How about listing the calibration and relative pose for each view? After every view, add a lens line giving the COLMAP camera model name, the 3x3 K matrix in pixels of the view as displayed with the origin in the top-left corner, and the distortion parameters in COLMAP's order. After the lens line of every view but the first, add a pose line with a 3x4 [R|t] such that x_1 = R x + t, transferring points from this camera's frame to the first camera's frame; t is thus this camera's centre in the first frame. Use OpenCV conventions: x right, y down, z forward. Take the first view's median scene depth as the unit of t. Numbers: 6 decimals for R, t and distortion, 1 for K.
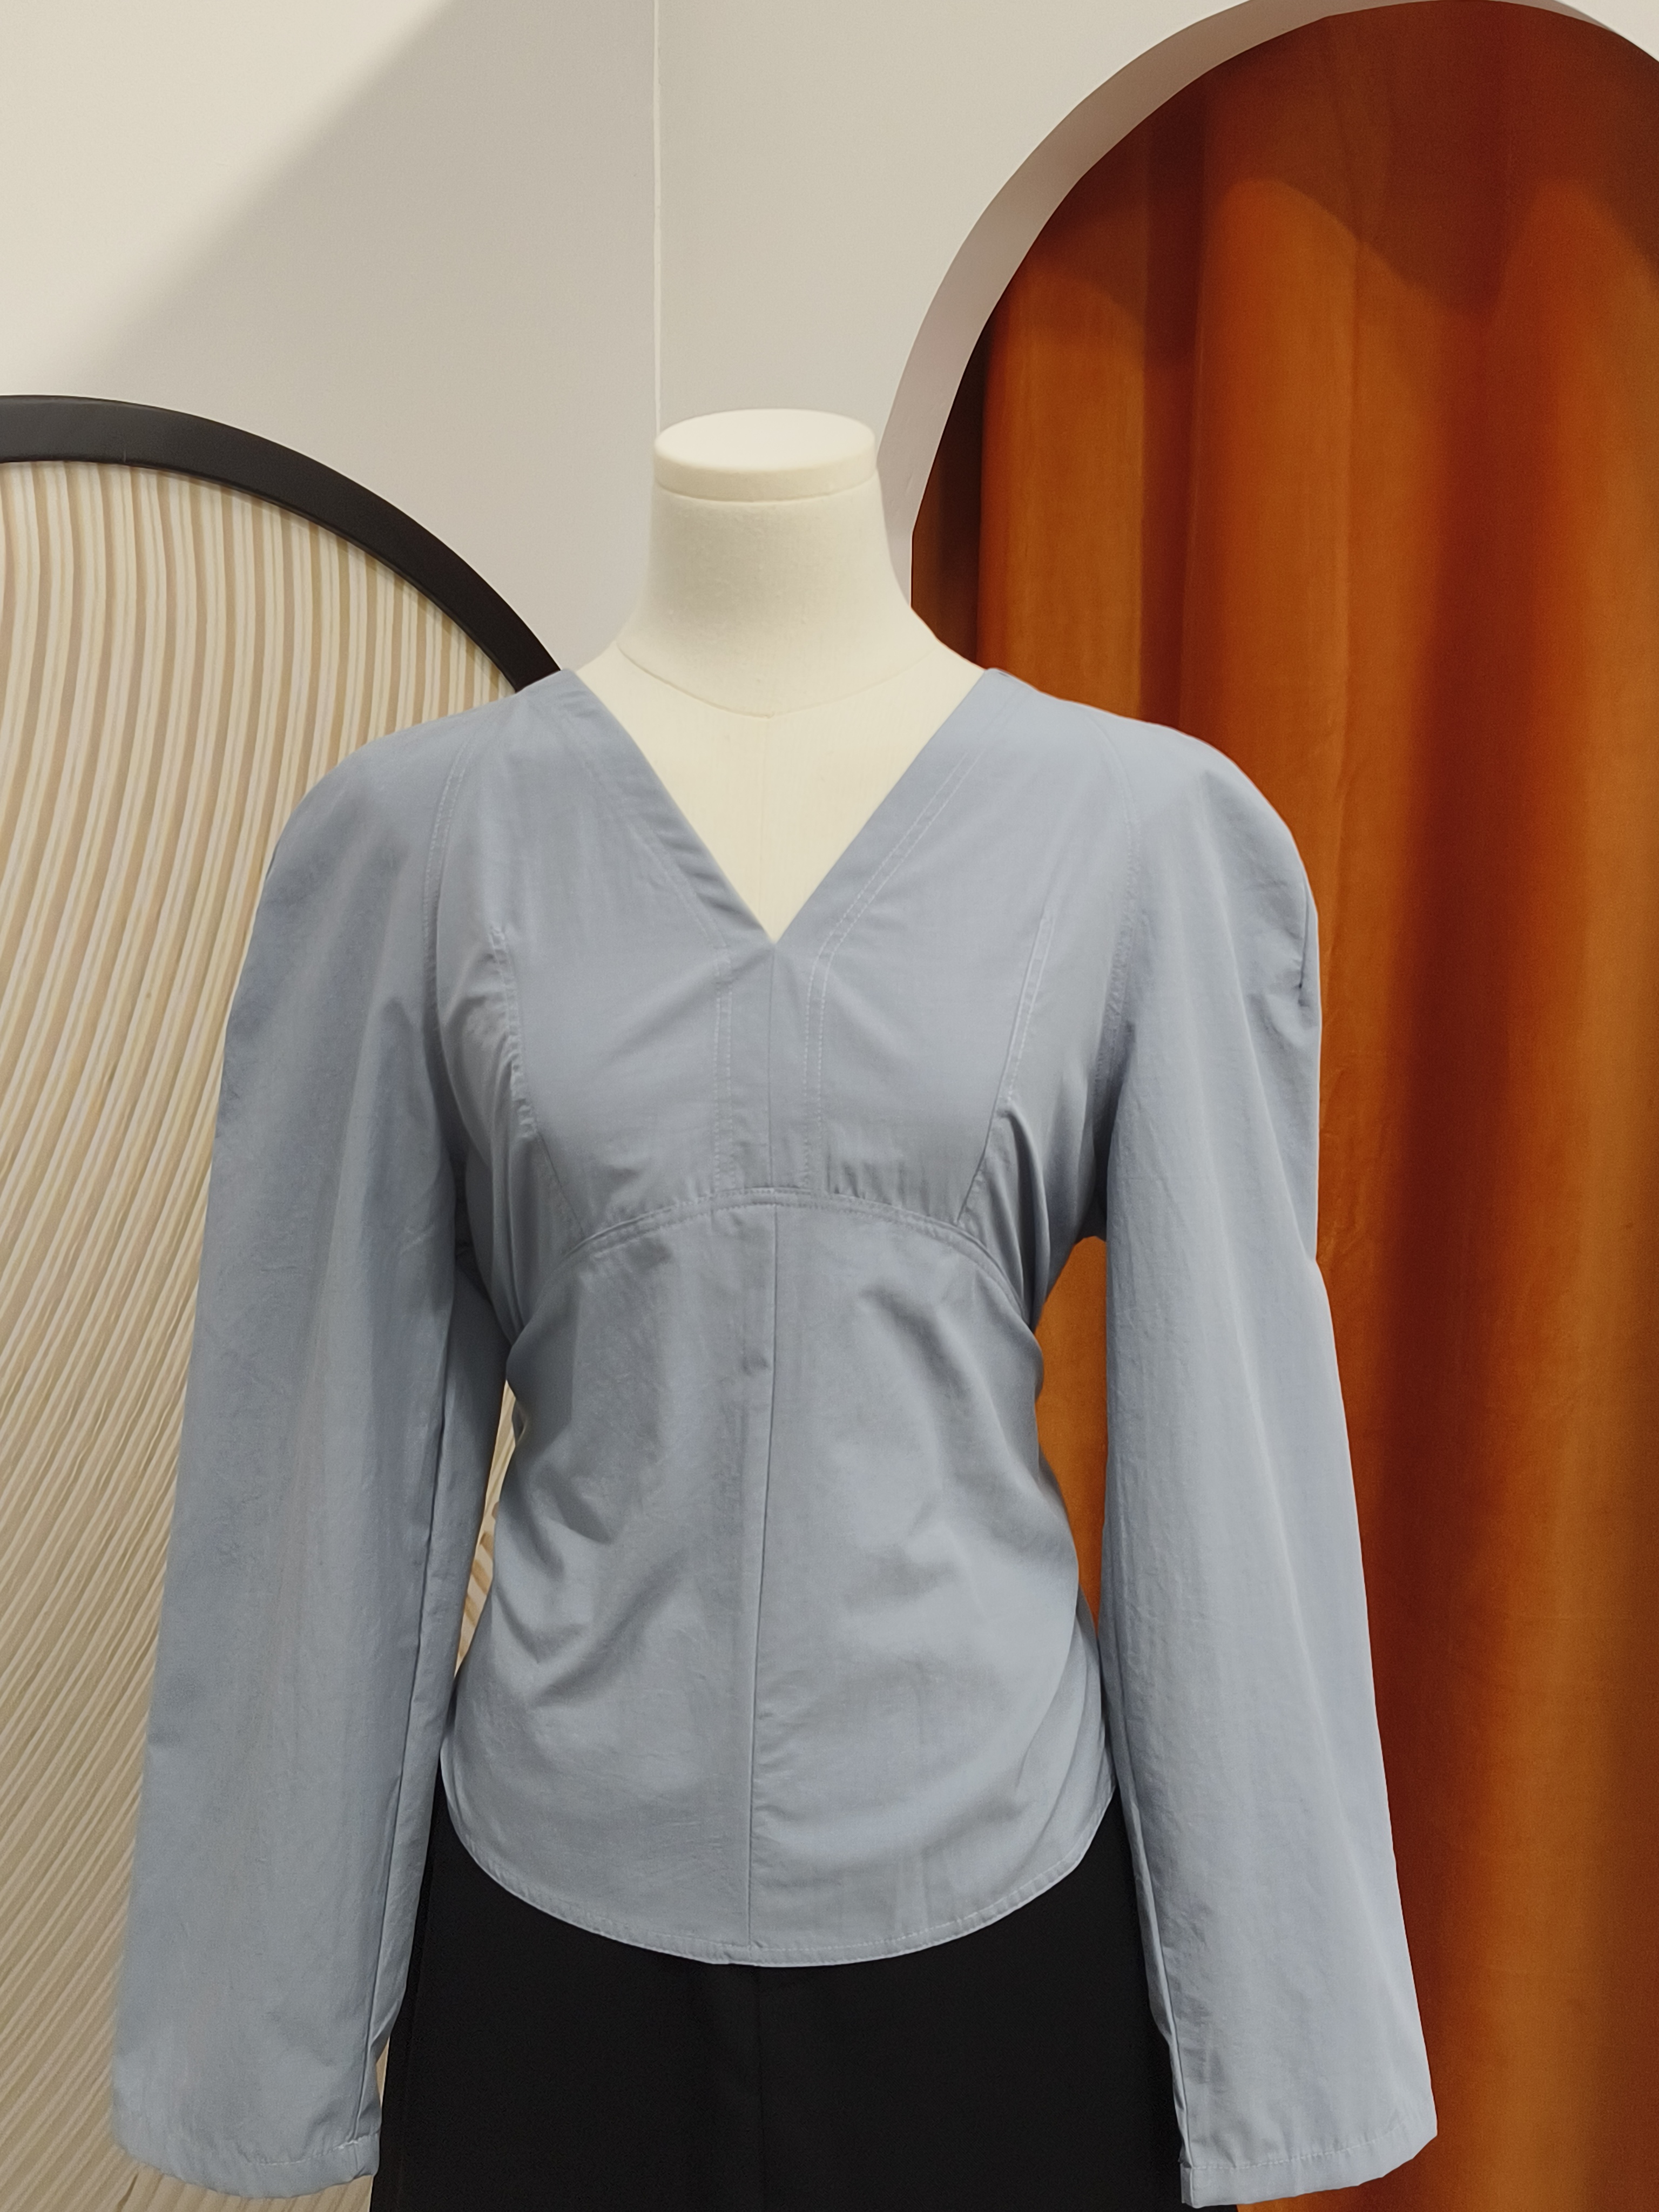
lens RADIAL K [[2485.0, 0, 773.0], [0, 2485.0, 1105.4], [0, 0, 1]] dist [0.078237, 0.000000]
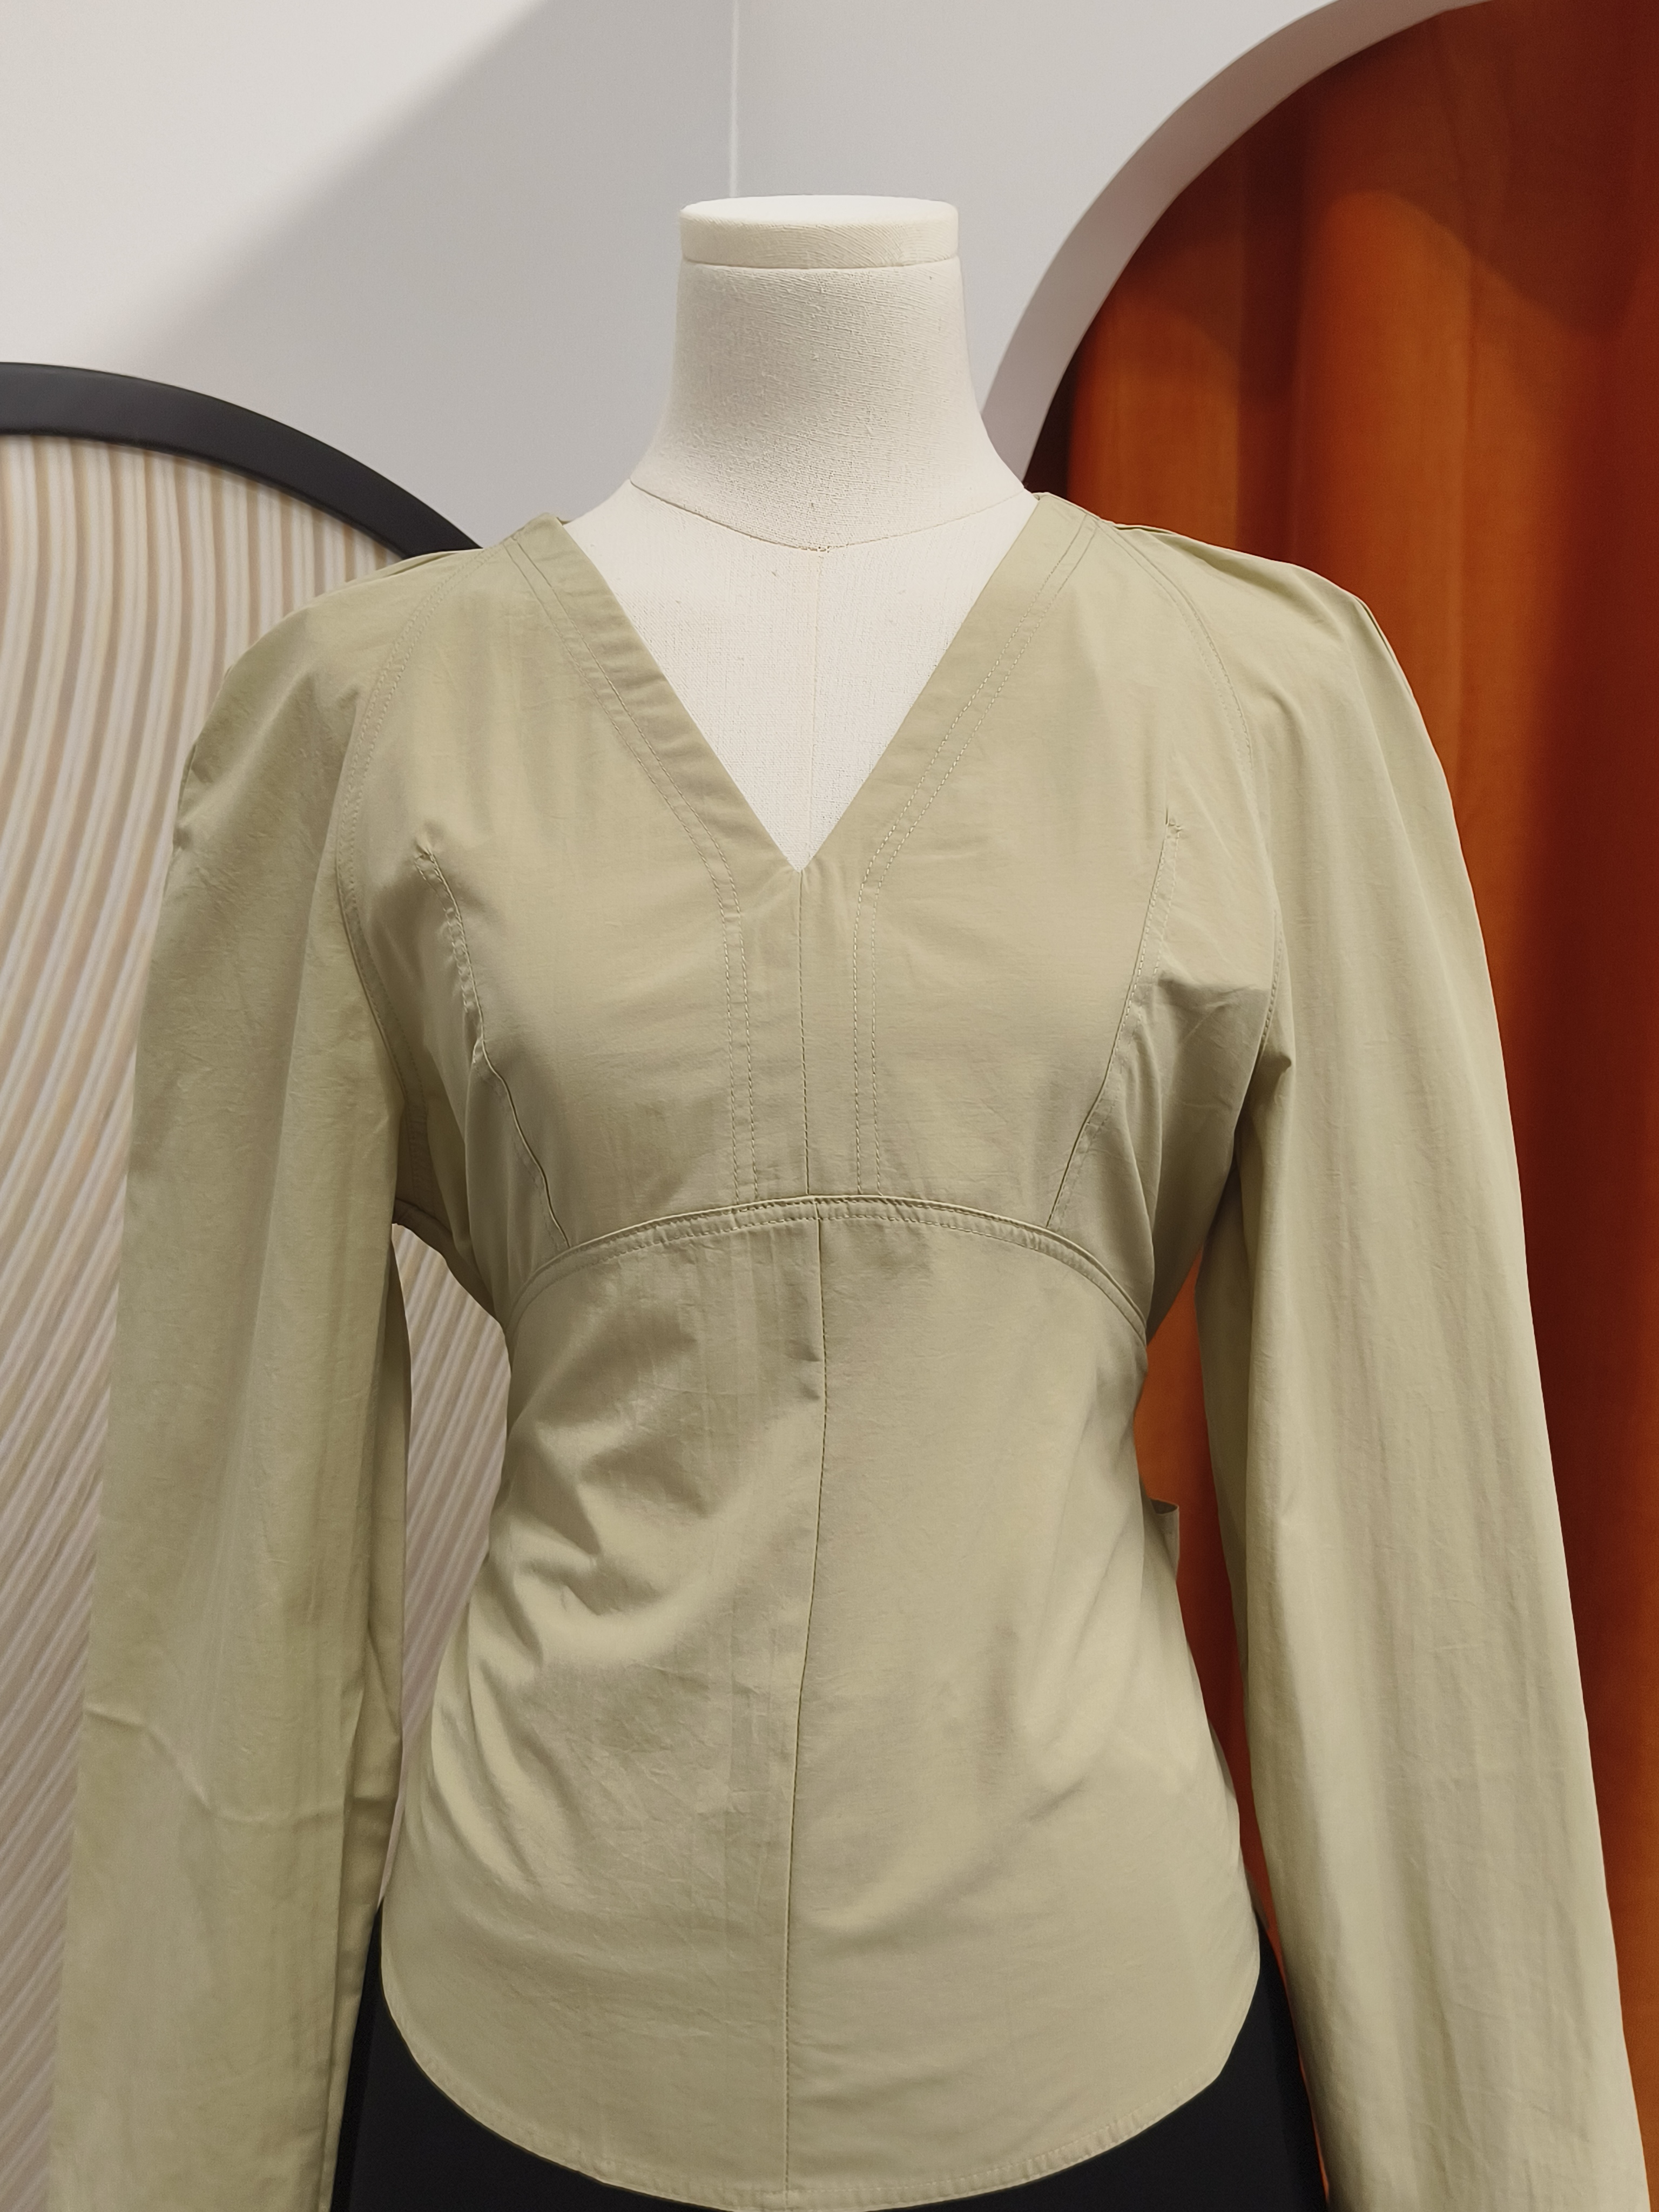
lens RADIAL K [[2296.6, 0, 796.3], [0, 2296.6, 1108.8], [0, 0, 1]] dist [0.082005, 0.000000]
pose [[0.999616, 0.015136, -0.023196, 0.006012], [-0.016239, 0.998709, -0.048139, 0.022998], [0.022437, 0.048497, 0.998571, 0.162764]]
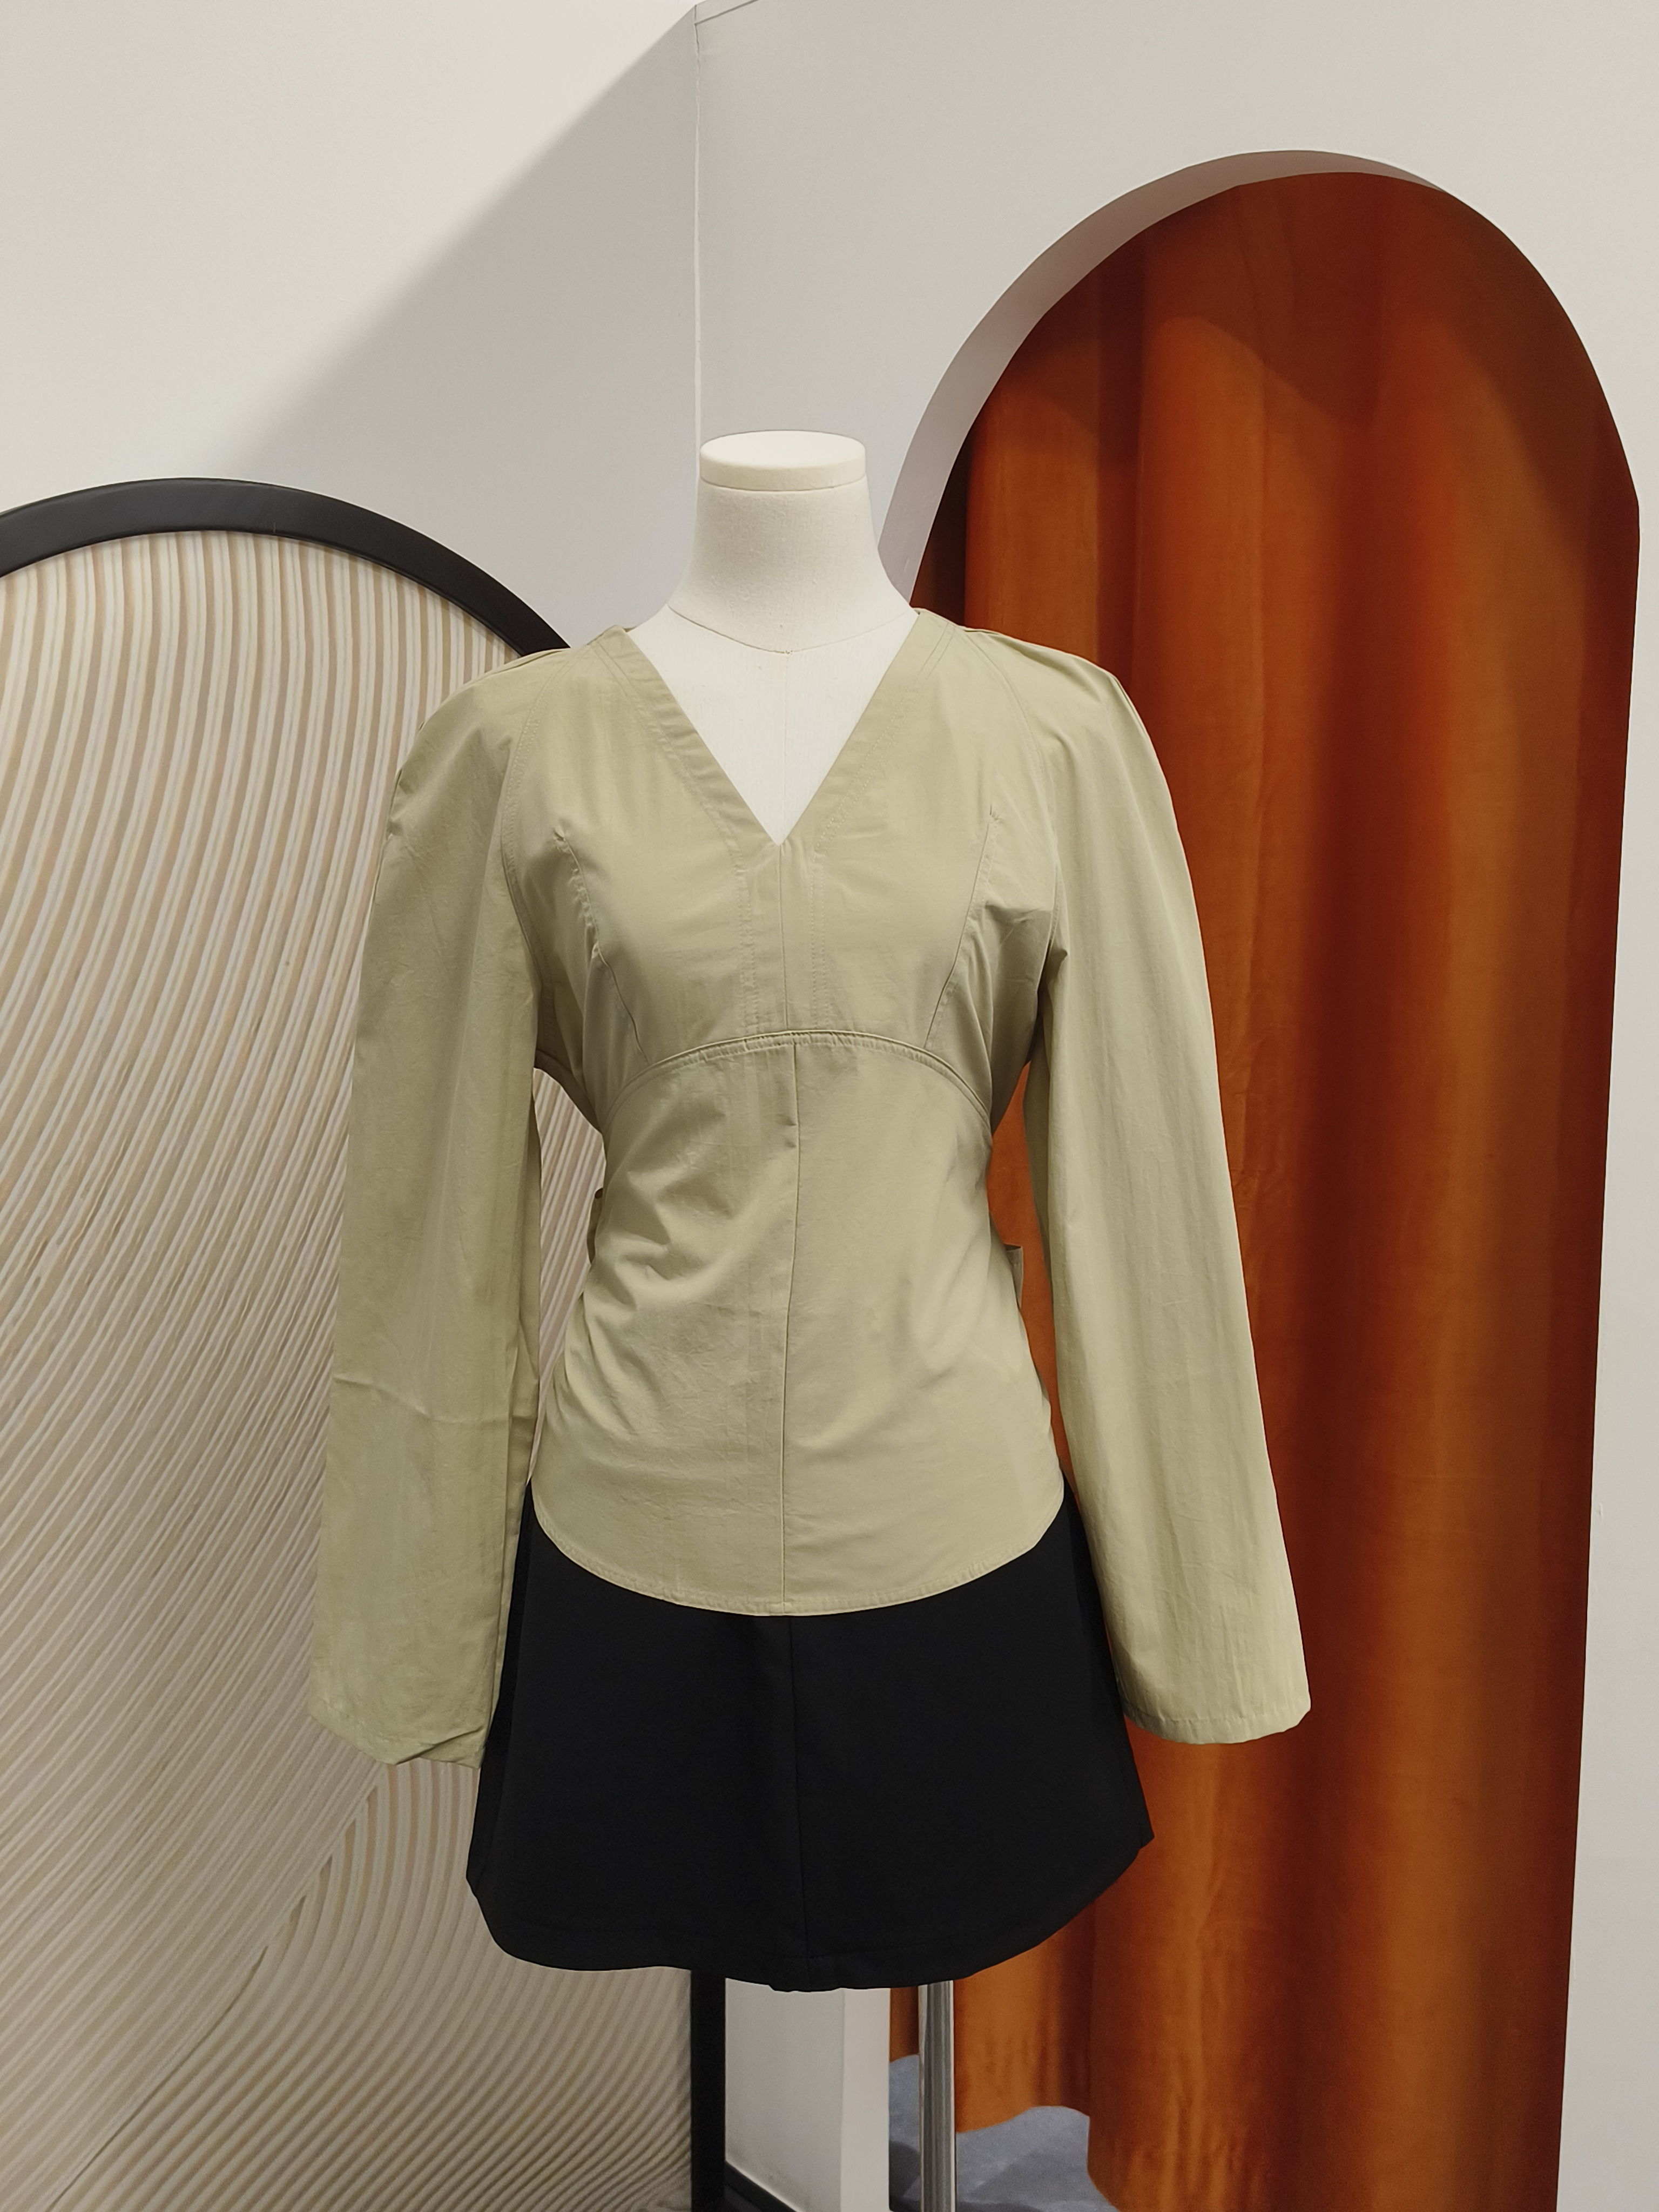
lens RADIAL K [[2296.6, 0, 824.0], [0, 2296.6, 1091.6], [0, 0, 1]] dist [0.082005, 0.000000]
pose [[0.999935, -0.001520, 0.011296, 0.002111], [0.001965, 0.999216, -0.039545, 0.065856], [-0.011227, 0.039565, 0.999154, -0.141242]]
